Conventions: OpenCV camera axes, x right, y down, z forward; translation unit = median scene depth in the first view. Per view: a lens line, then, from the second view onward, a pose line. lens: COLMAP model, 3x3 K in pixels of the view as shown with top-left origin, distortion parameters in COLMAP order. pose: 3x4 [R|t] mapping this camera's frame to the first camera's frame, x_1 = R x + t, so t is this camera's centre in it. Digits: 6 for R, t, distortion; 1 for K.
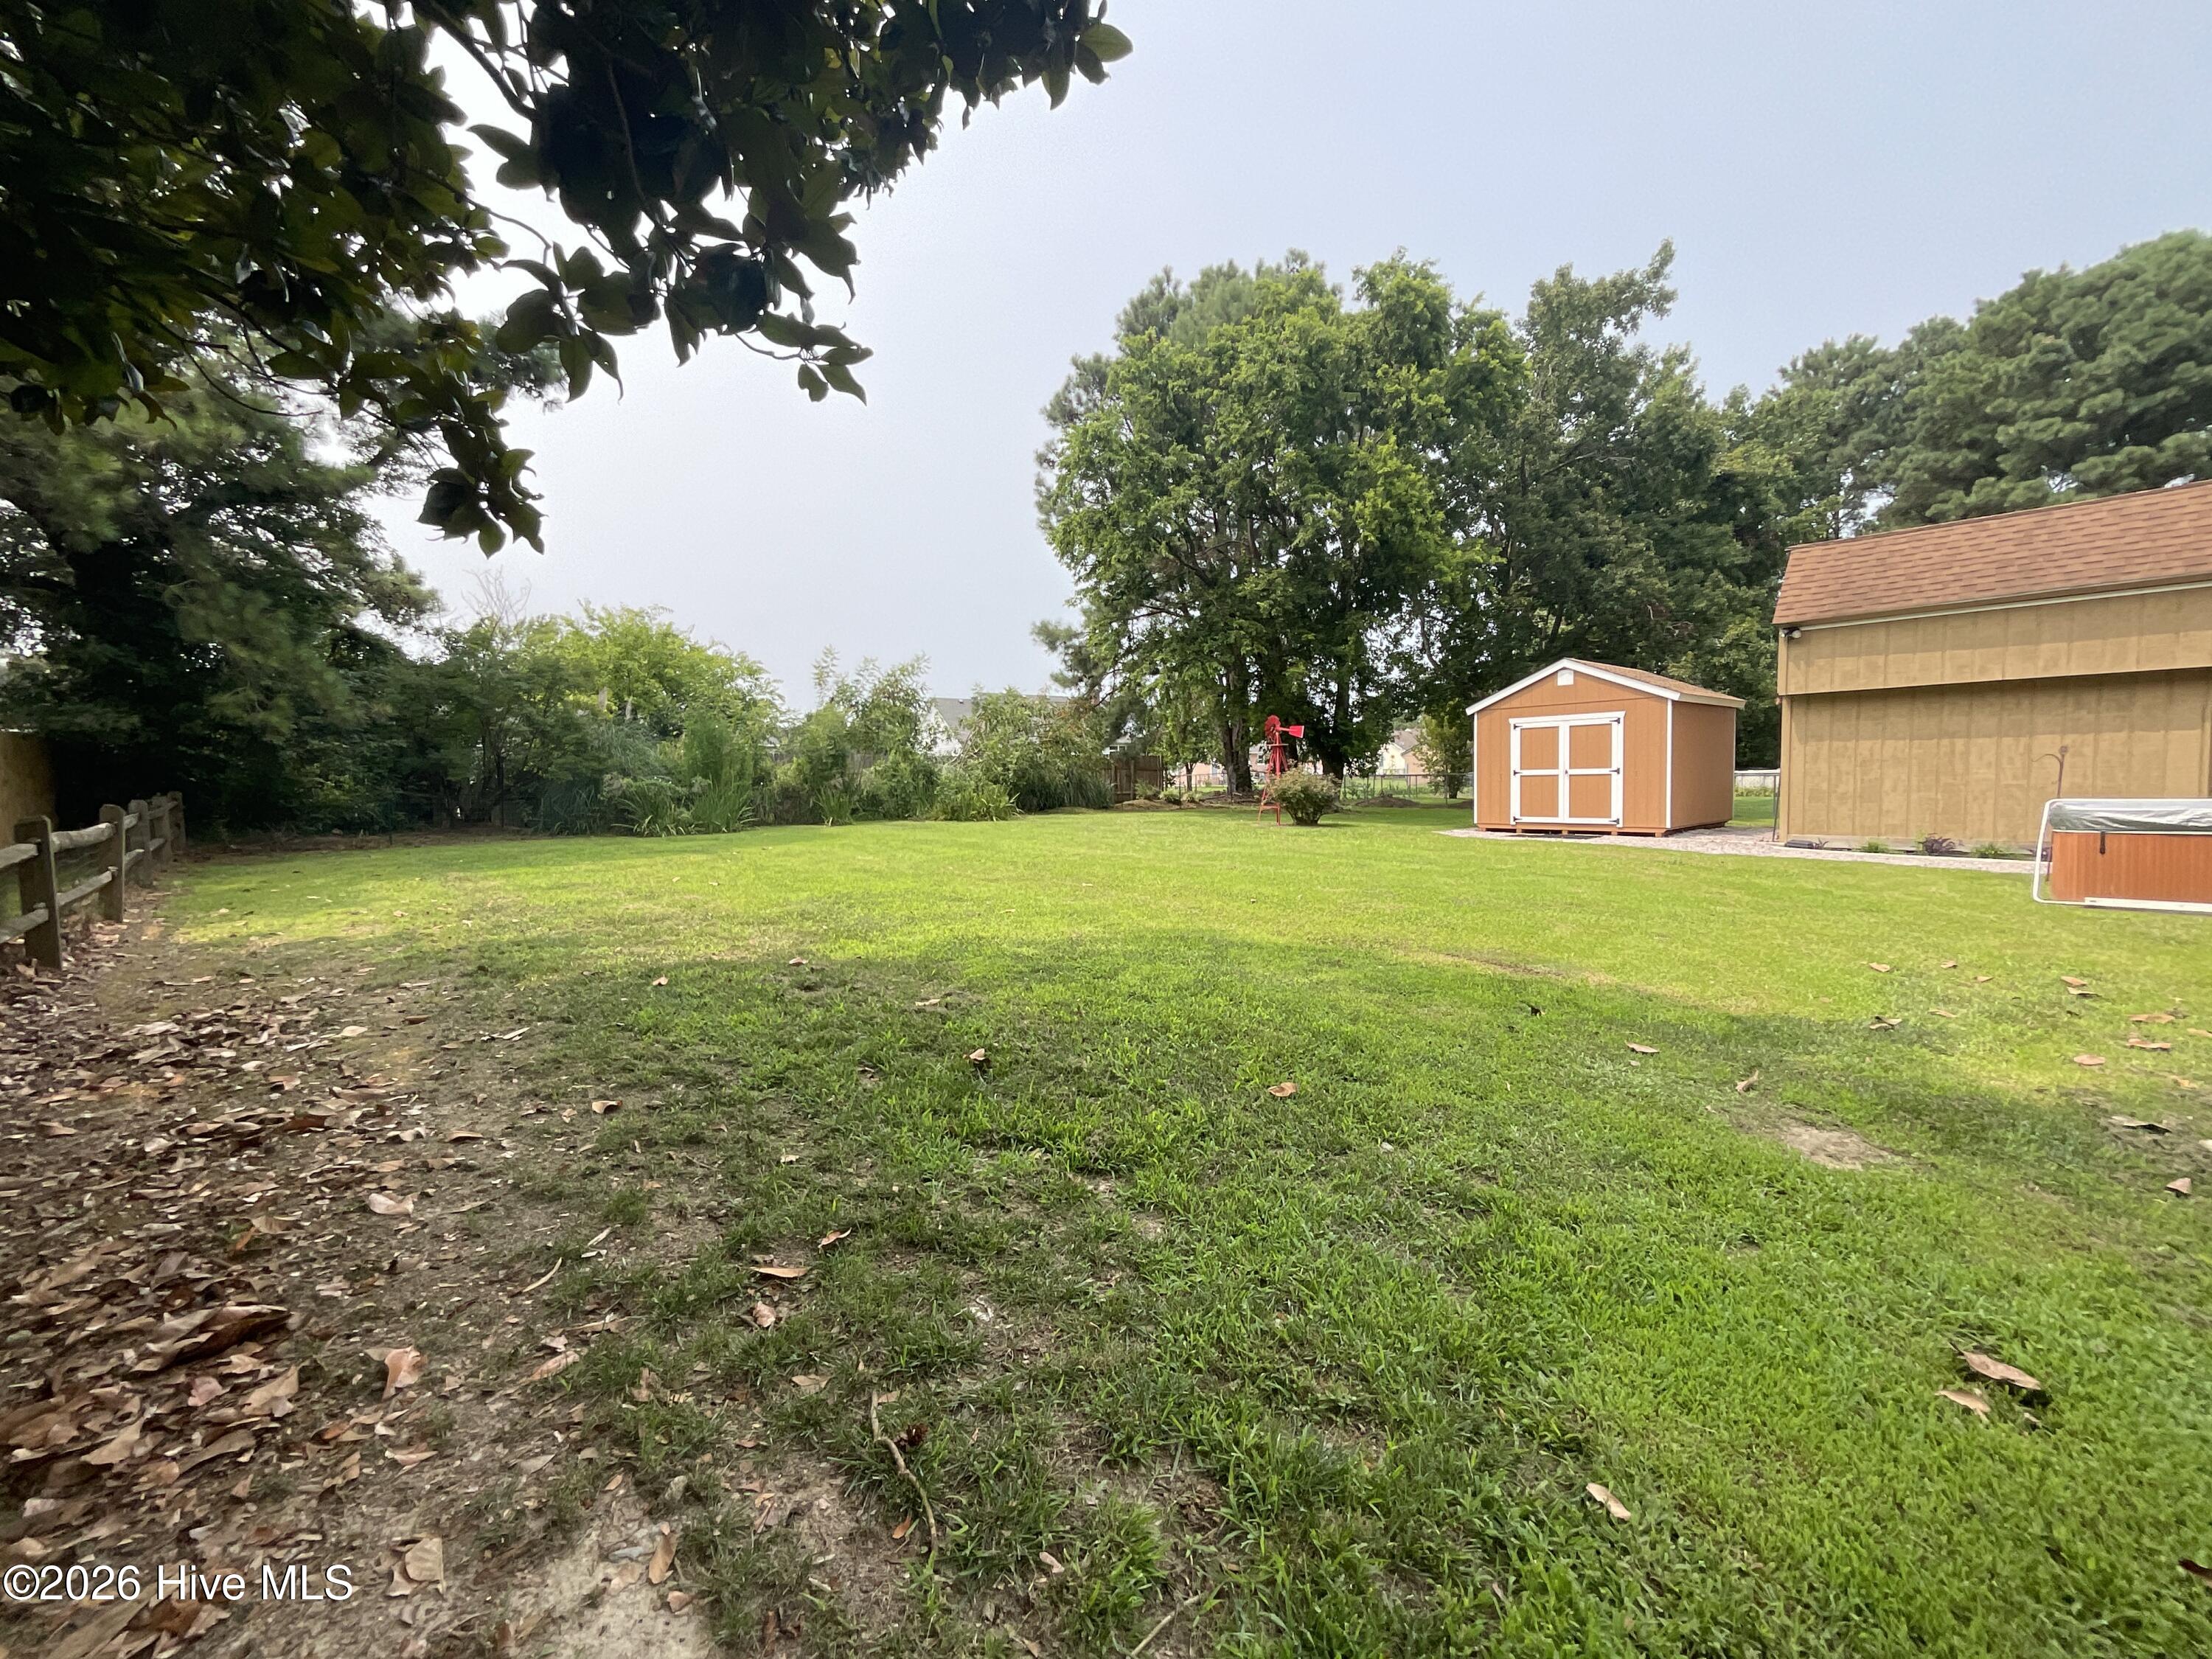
lens RADIAL K [[892.6, 0, 1109.4], [0, 892.6, 838.4], [0, 0, 1]] dist [-0.000791, -0.000417]
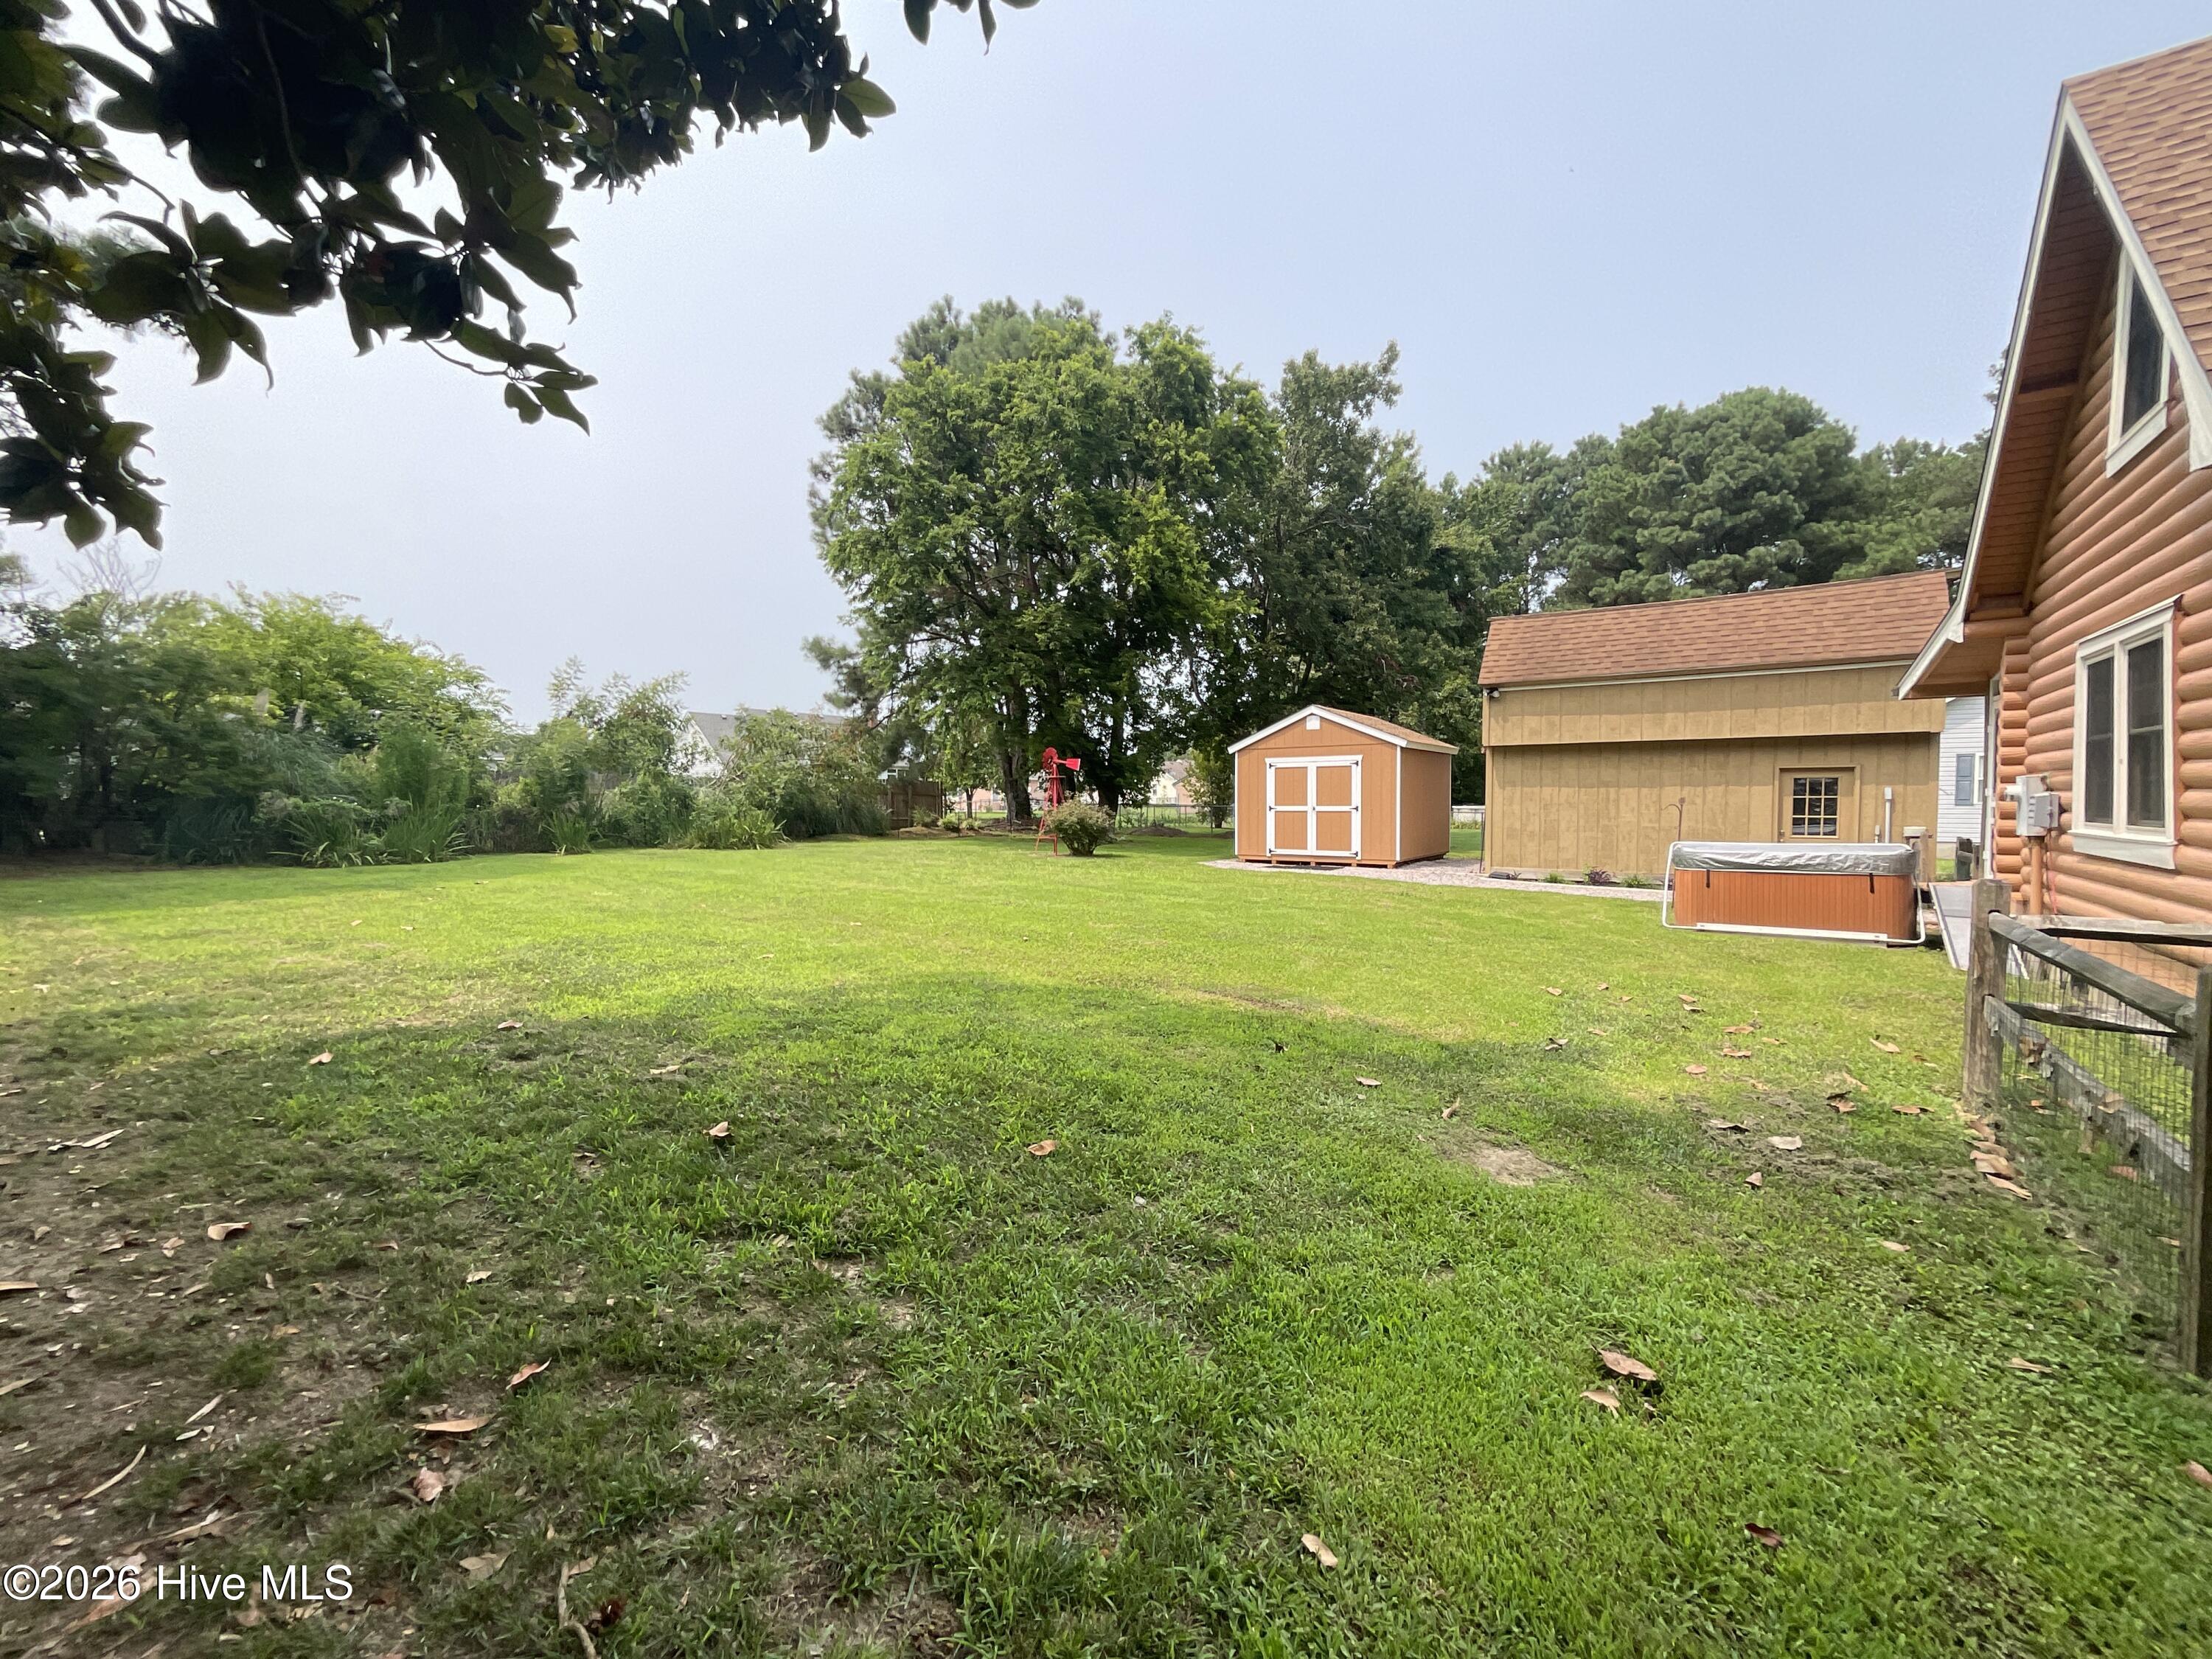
lens RADIAL K [[892.6, 0, 1109.0], [0, 892.6, 836.0], [0, 0, 1]] dist [-0.000791, -0.000417]
pose [[0.970592, 0.007668, 0.240610, 0.009574], [-0.000596, 0.999566, -0.029451, -0.016911], [-0.240731, 0.028441, 0.970175, -0.000958]]
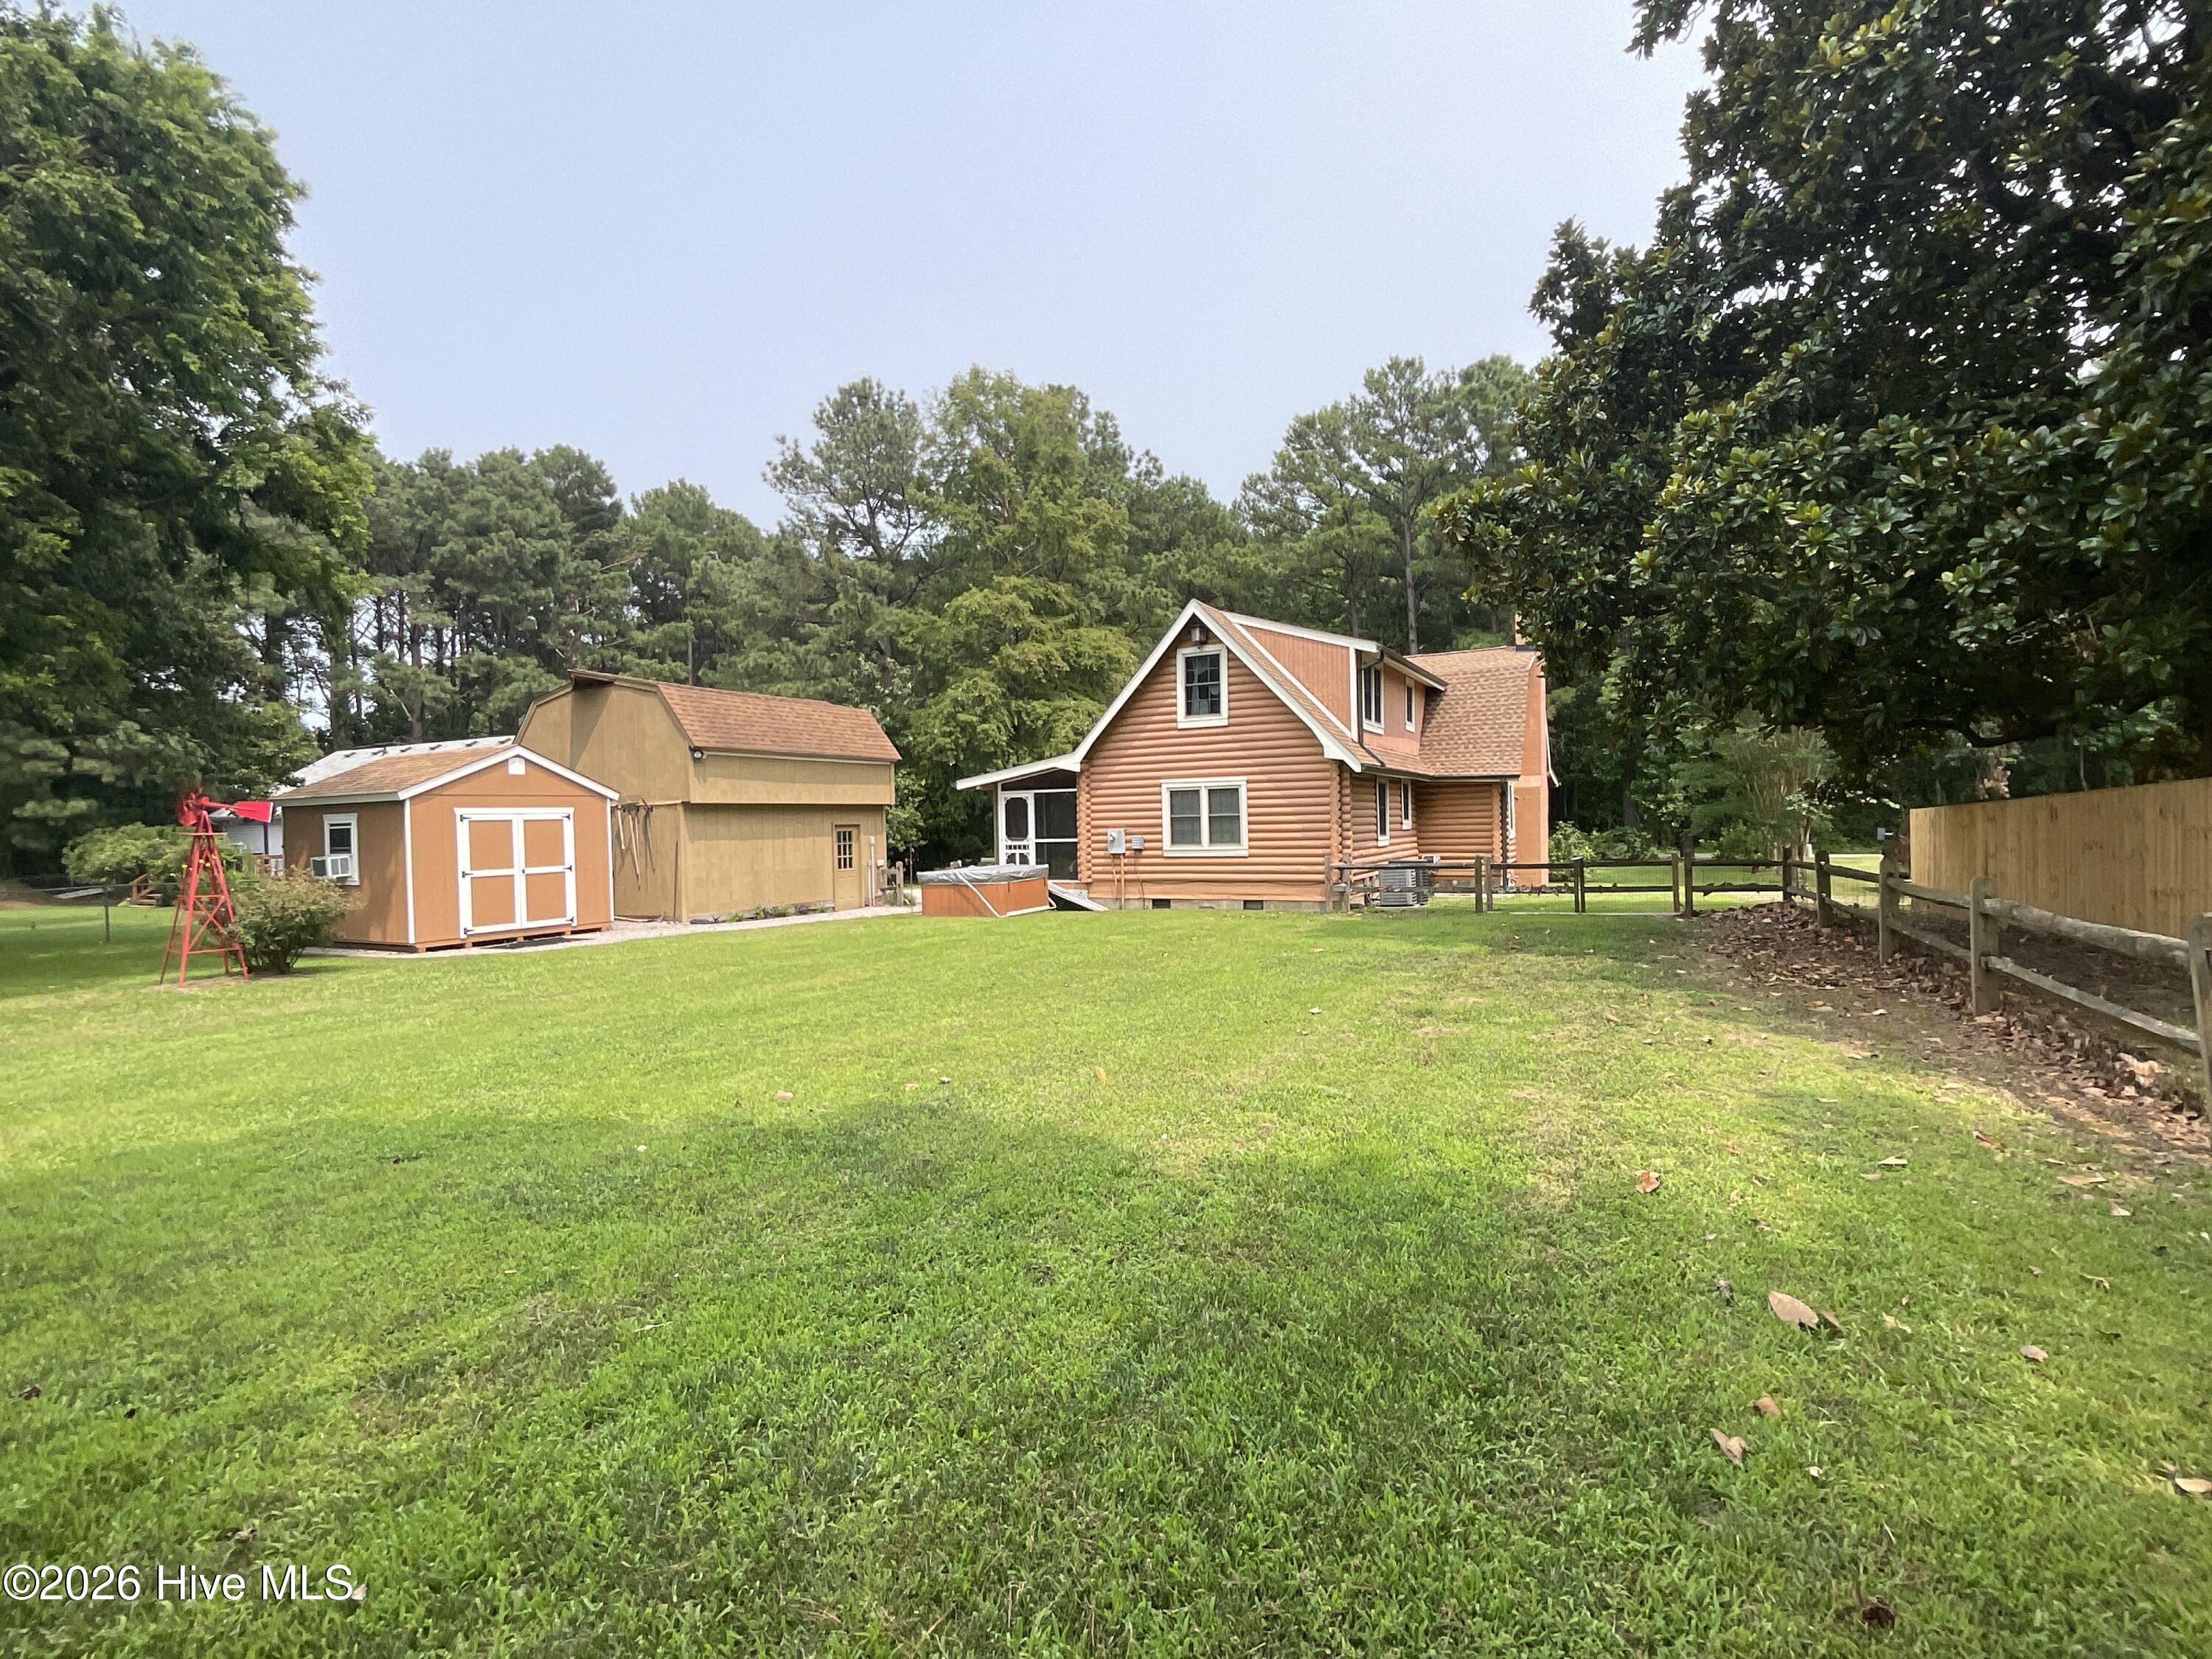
lens RADIAL K [[1056.1, 0, 1104.0], [0, 1056.1, 826.4], [0, 0, 1]] dist [0.003247, 0.000582]
pose [[-0.359837, 0.027531, 0.932609, -1.374241], [0.099436, 0.995003, 0.008994, -0.141944], [-0.927701, 0.095972, -0.360776, 1.681233]]
